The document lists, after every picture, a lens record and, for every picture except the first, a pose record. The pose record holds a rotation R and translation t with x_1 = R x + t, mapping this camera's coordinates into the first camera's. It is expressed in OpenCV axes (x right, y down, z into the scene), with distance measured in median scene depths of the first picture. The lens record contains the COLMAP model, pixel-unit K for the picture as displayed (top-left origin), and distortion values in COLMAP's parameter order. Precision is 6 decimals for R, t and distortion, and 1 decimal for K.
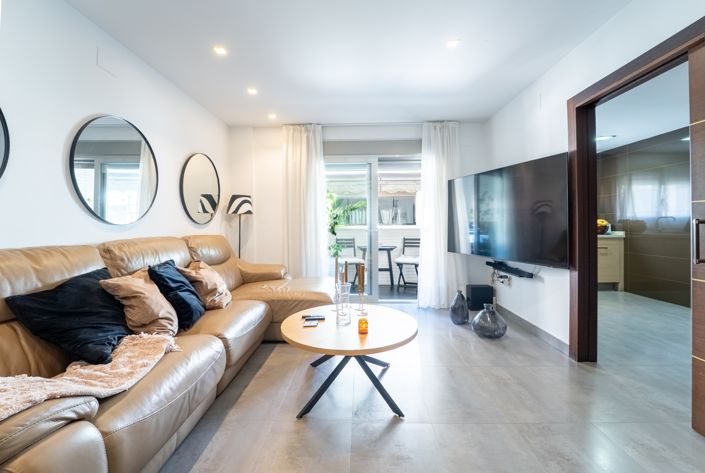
lens RADIAL K [[297.3, 0, 352.5], [0, 297.3, 223.6], [0, 0, 1]] dist [-0.018855, -0.001426]
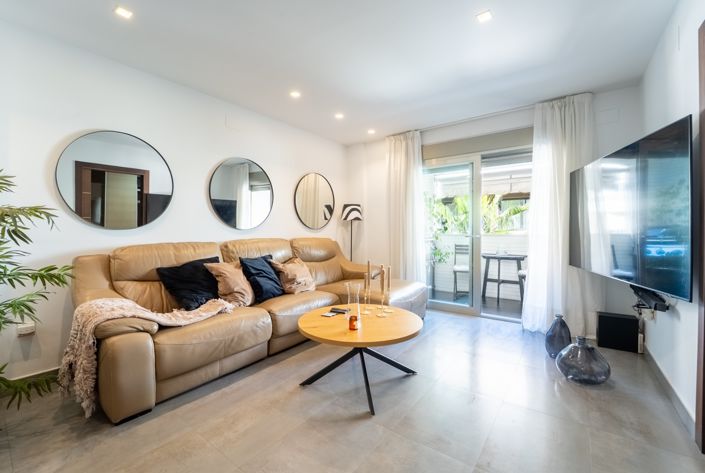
lens RADIAL K [[297.3, 0, 349.8], [0, 297.3, 232.1], [0, 0, 1]] dist [-0.018855, -0.001426]
pose [[0.818366, 0.006596, -0.574659, 0.352421], [0.000278, 0.999929, 0.011873, -0.000681], [0.574697, -0.009877, 0.818307, 0.053408]]
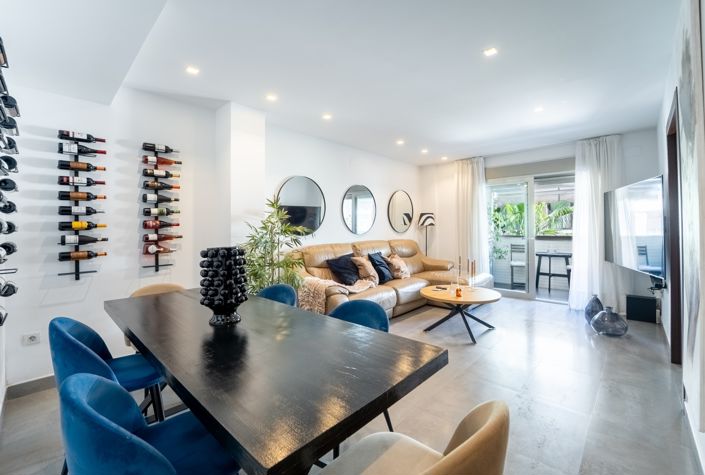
lens RADIAL K [[297.3, 0, 352.8], [0, 297.3, 222.0], [0, 0, 1]] dist [-0.018855, -0.001426]
pose [[0.745133, -0.011474, -0.666818, 0.419286], [0.003240, 0.999902, -0.013585, -0.037992], [0.666908, 0.007962, 0.745097, -0.440015]]
